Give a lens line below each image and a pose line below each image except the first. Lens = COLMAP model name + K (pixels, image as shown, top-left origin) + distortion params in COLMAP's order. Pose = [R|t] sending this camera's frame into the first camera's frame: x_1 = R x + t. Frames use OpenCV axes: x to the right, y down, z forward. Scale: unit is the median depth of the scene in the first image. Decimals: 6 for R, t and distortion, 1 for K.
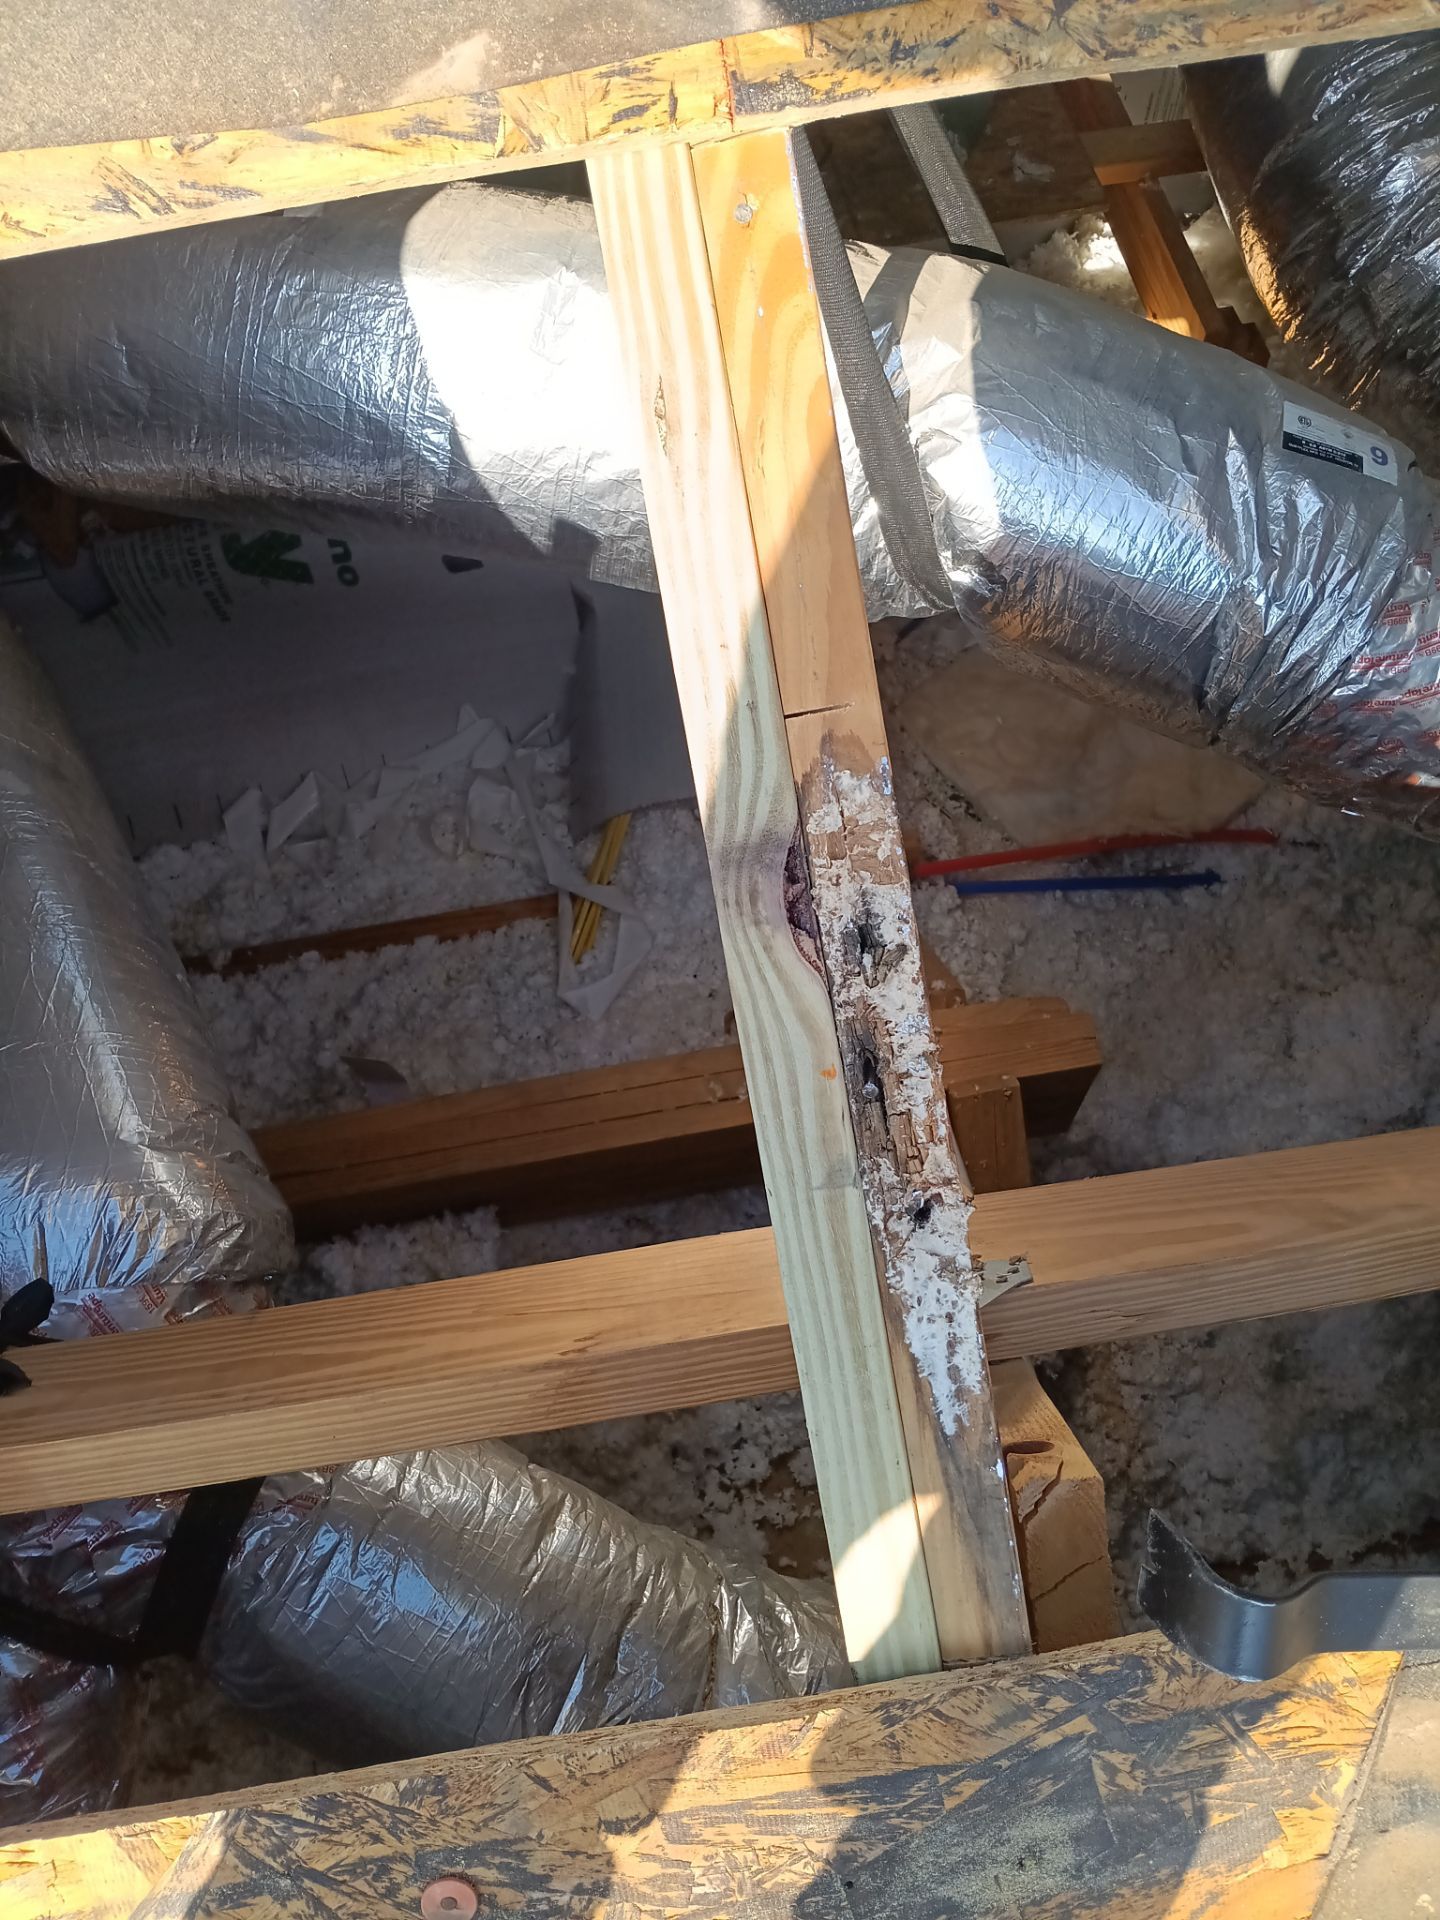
lens RADIAL K [[1442.2, 0, 694.0], [0, 1442.2, 956.0], [0, 0, 1]] dist [0.064098, -0.137948]
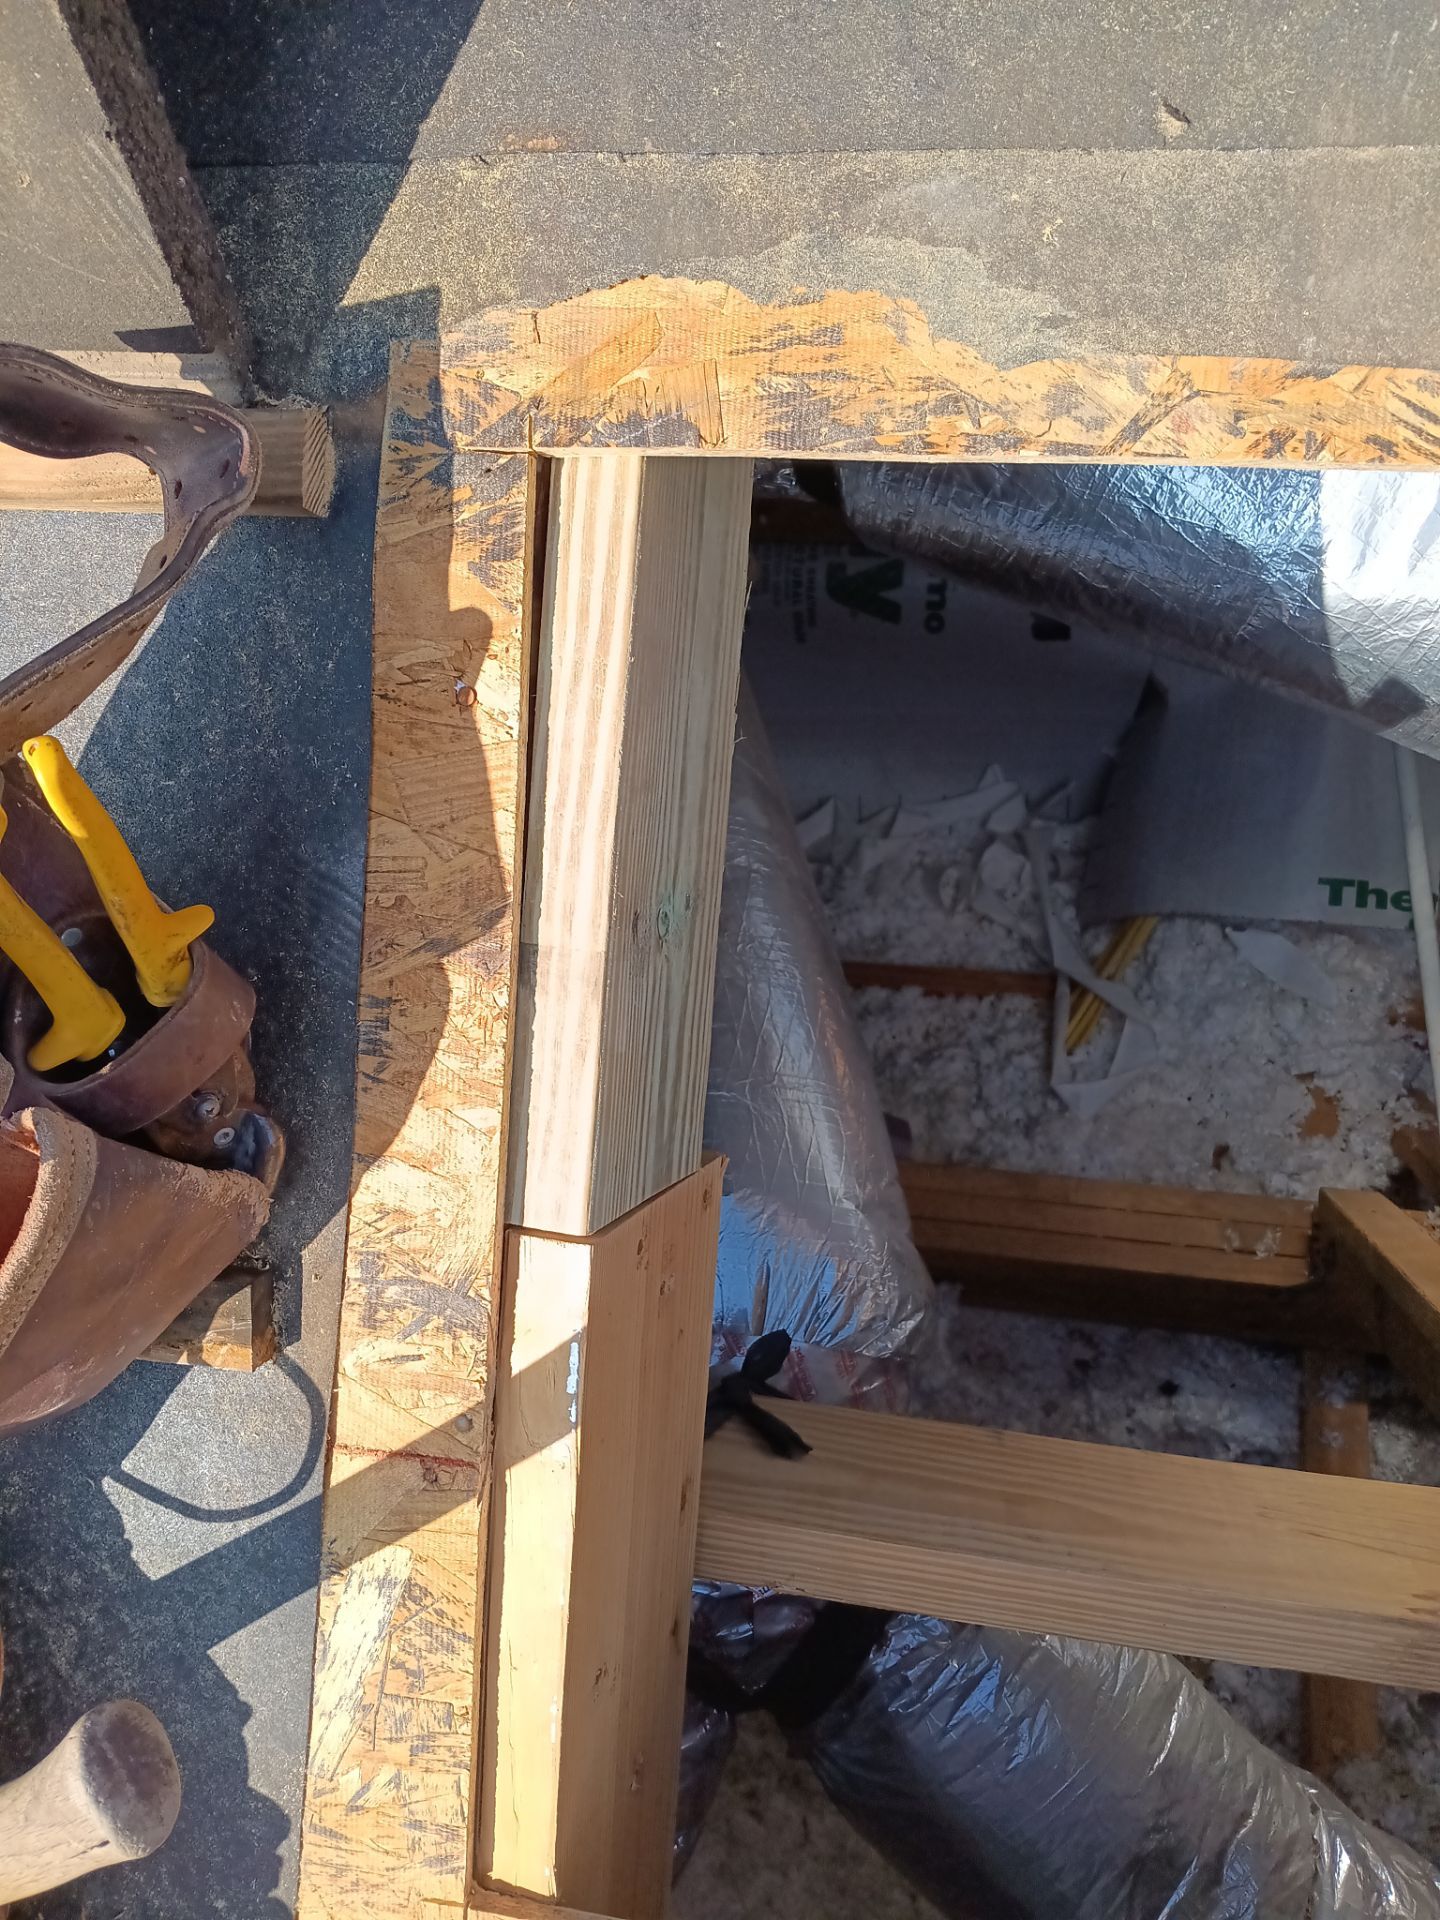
lens RADIAL K [[1442.2, 0, 709.7], [0, 1442.2, 950.7], [0, 0, 1]] dist [0.064098, -0.137948]
pose [[0.953527, 0.239465, -0.182873, -0.151914], [-0.241921, 0.970253, 0.009097, -0.013256], [0.179612, 0.035566, 0.983094, -0.007180]]
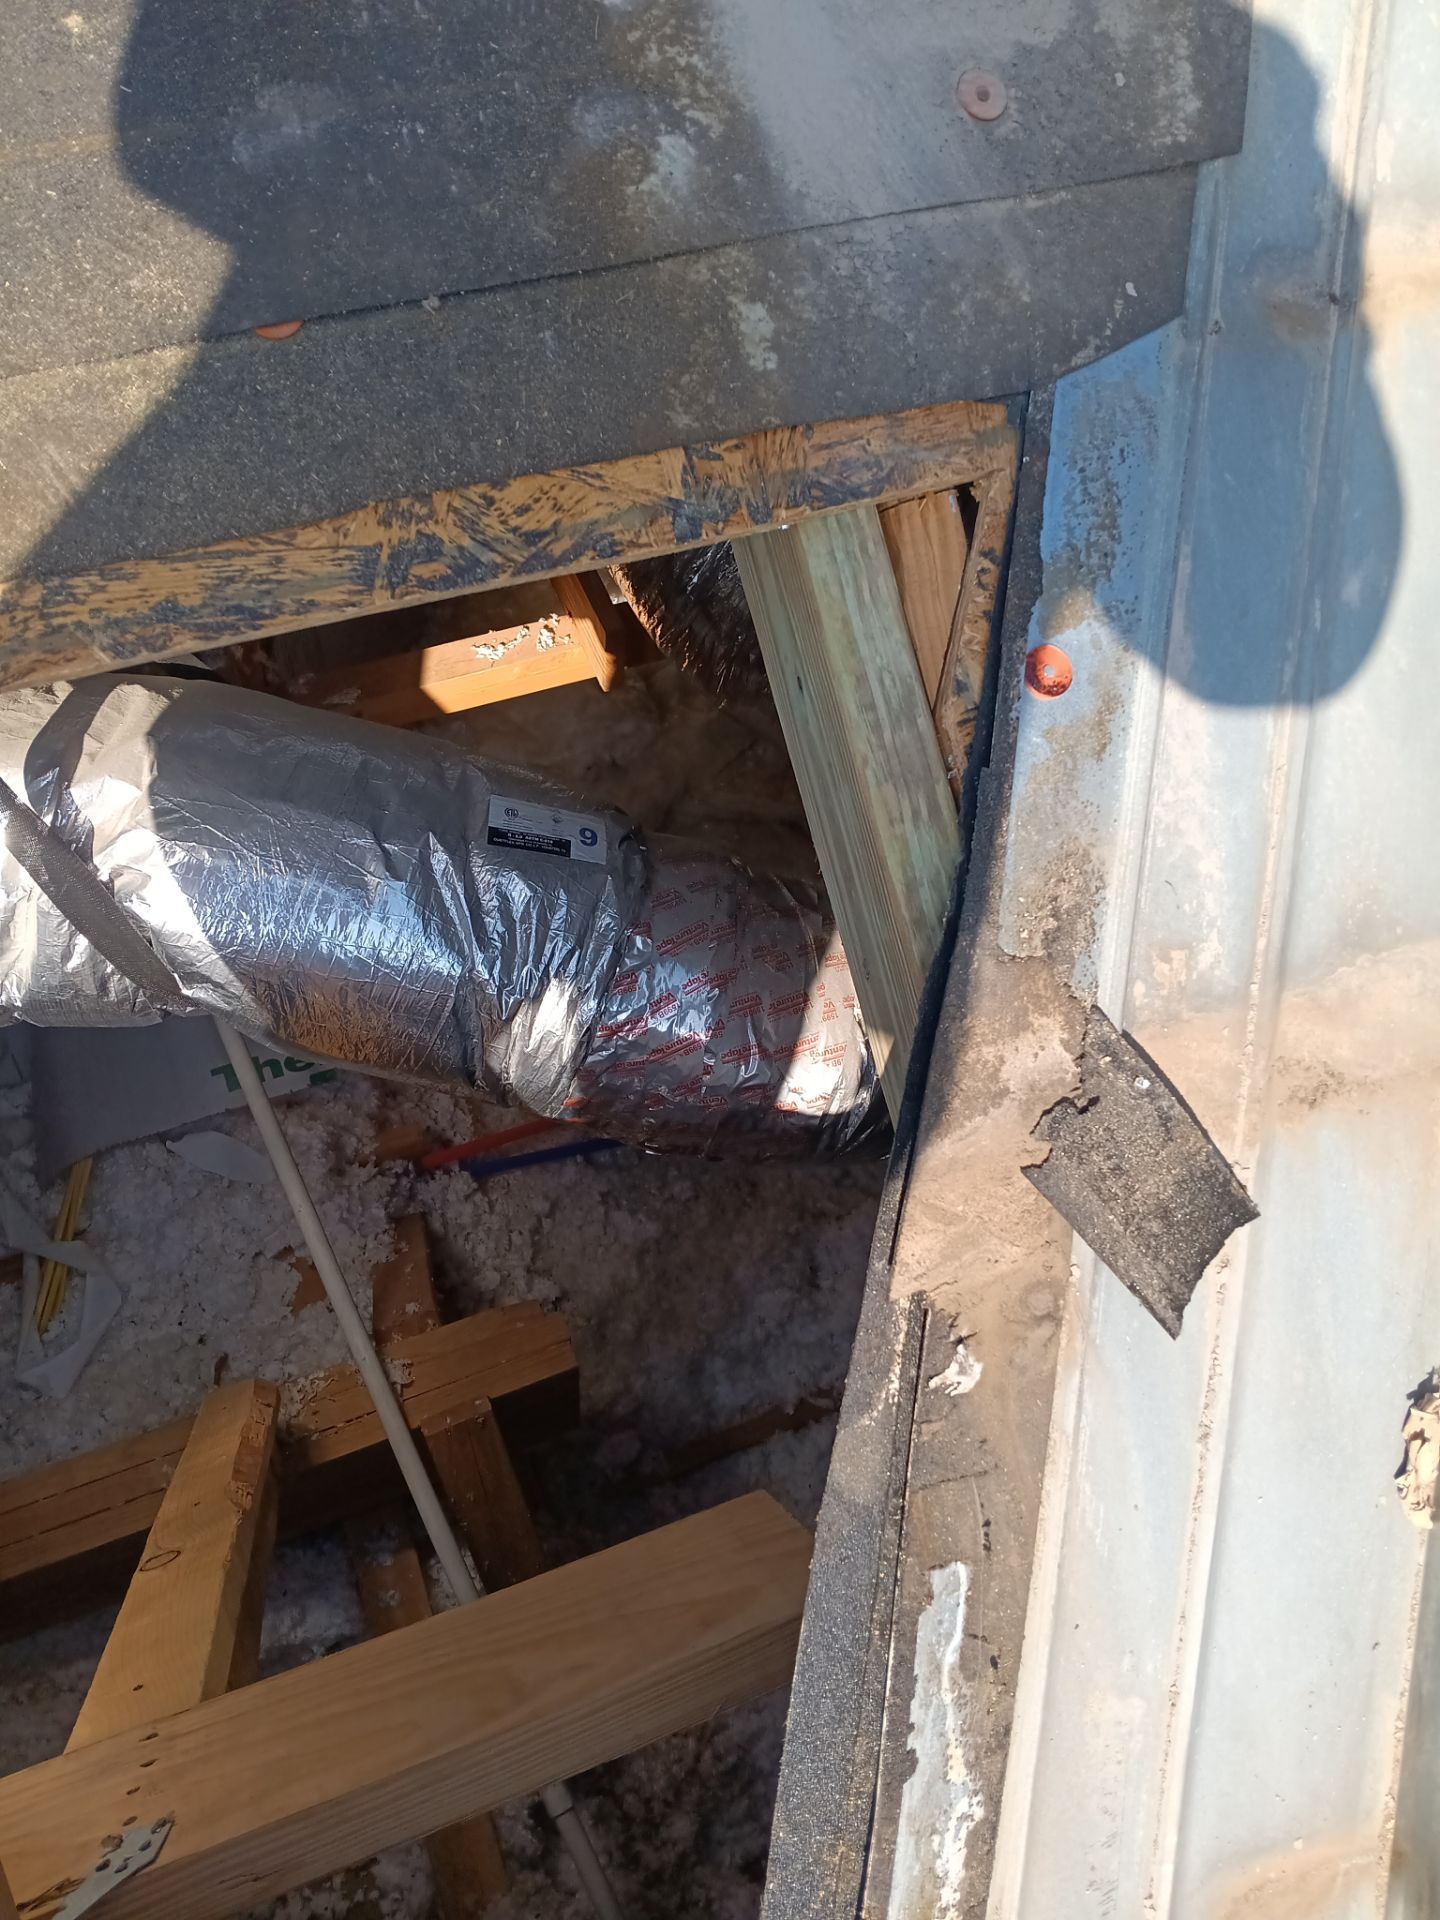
lens RADIAL K [[1442.2, 0, 687.3], [0, 1442.2, 968.2], [0, 0, 1]] dist [0.064098, -0.137948]
pose [[0.968626, -0.123285, 0.215789, 0.145594], [0.149606, 0.982588, -0.110172, -0.059881], [-0.198449, 0.138999, 0.970205, -0.007426]]
